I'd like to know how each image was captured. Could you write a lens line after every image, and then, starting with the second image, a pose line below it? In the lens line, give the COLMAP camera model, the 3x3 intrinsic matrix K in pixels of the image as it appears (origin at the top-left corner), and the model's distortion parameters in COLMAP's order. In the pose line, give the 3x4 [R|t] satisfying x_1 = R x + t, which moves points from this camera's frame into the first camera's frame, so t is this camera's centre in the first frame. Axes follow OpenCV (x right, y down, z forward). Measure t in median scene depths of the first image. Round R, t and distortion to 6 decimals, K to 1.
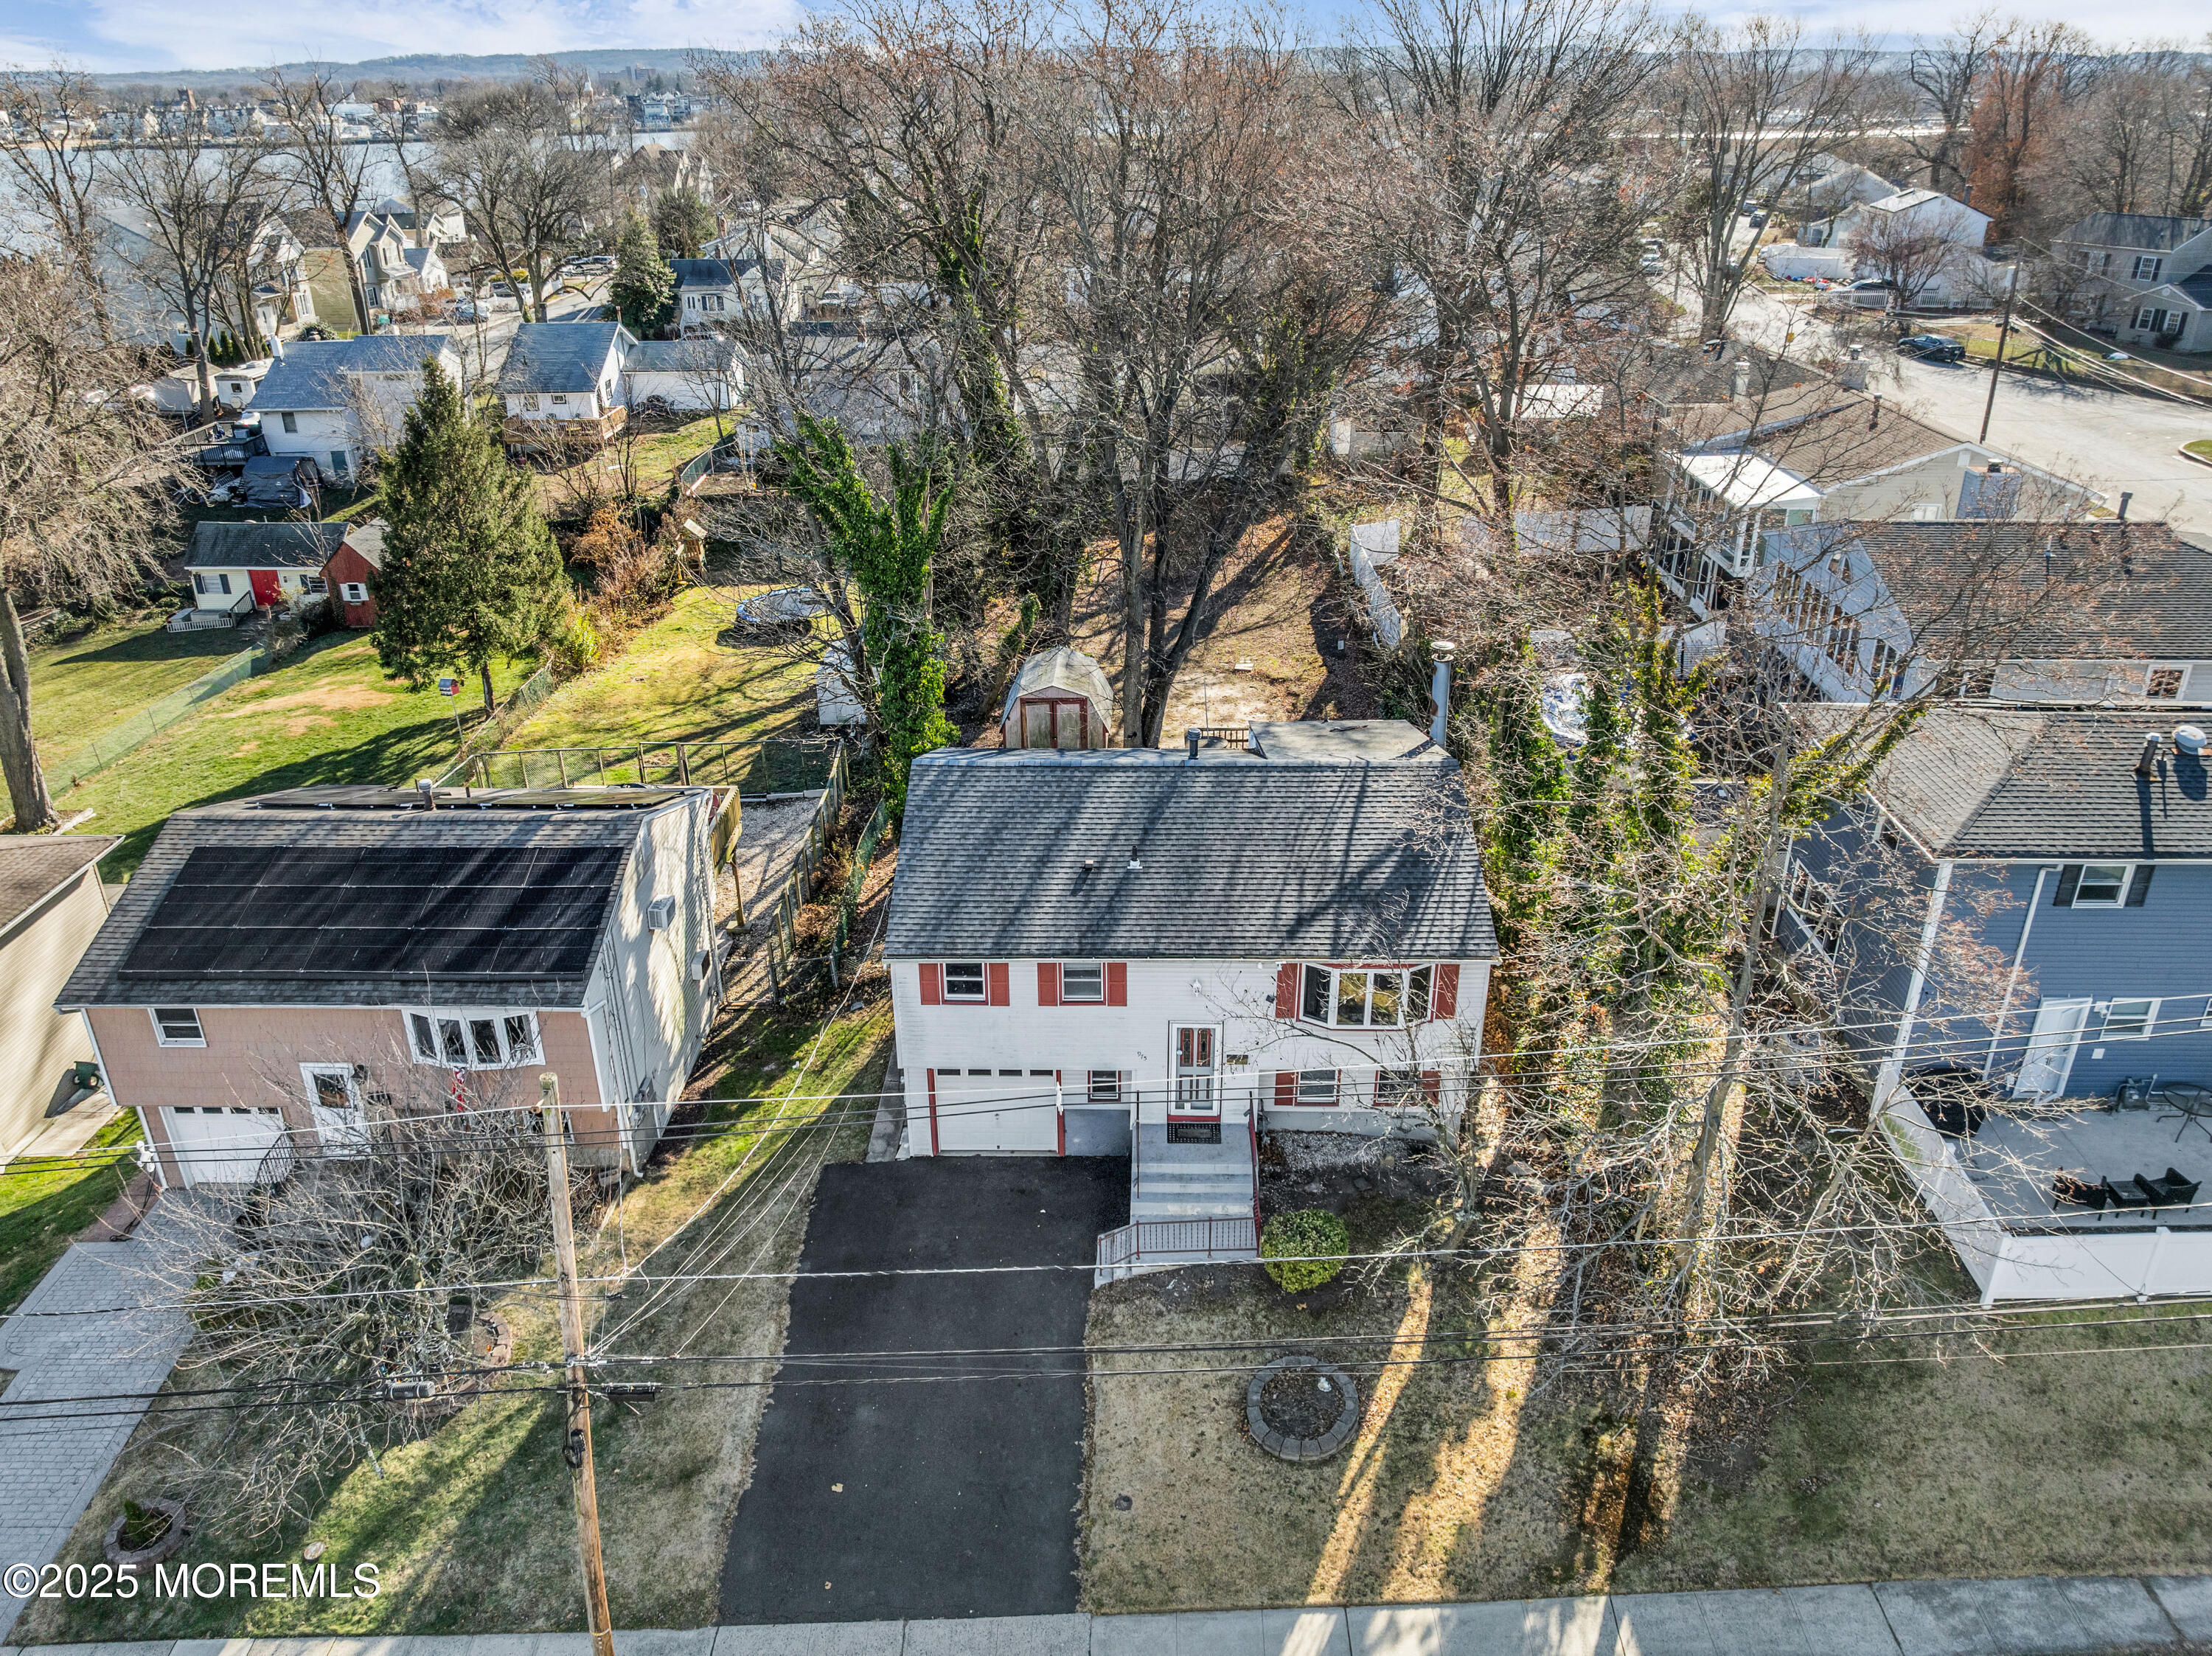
lens RADIAL K [[1503.8, 0, 1106.0], [0, 1503.8, 828.0], [0, 0, 1]] dist [-0.035041, -0.000127]
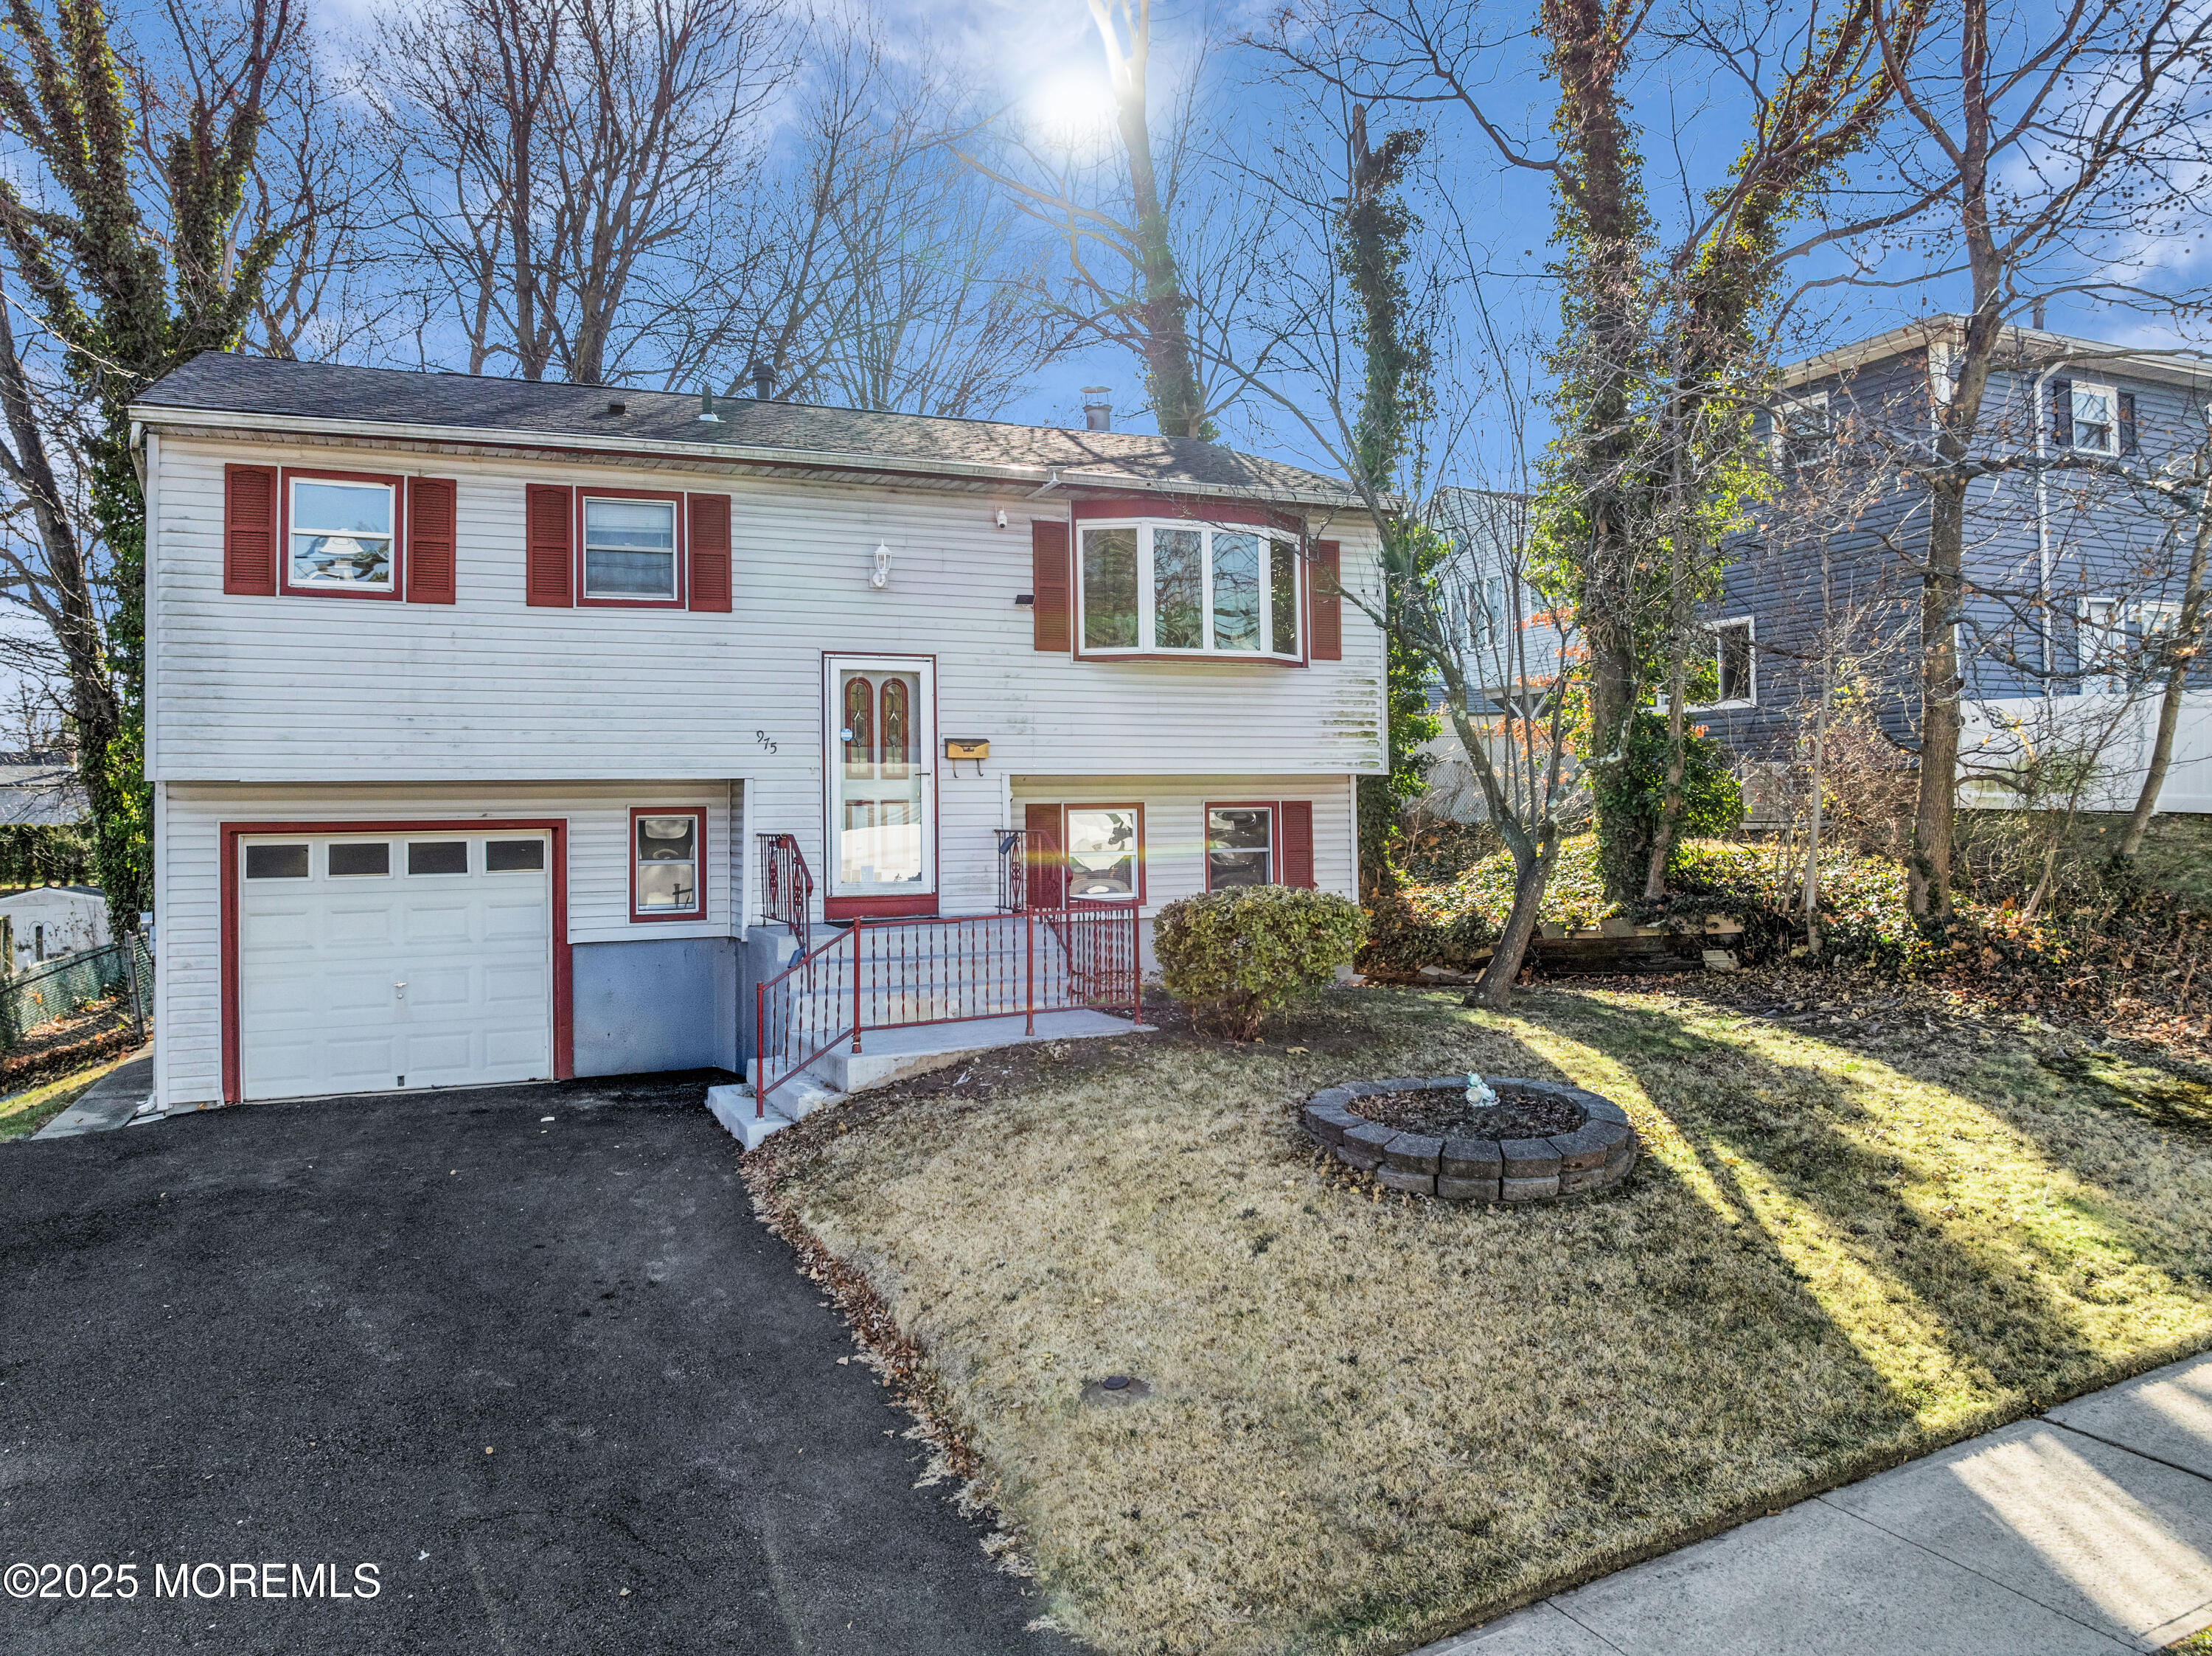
lens RADIAL K [[1562.1, 0, 1106.0], [0, 1562.1, 828.0], [0, 0, 1]] dist [-0.027036, 0.001064]
pose [[0.903429, -0.010333, 0.428613, -0.087031], [0.185793, 0.910400, -0.369667, 0.376669], [-0.386389, 0.413601, 0.824401, 0.595424]]
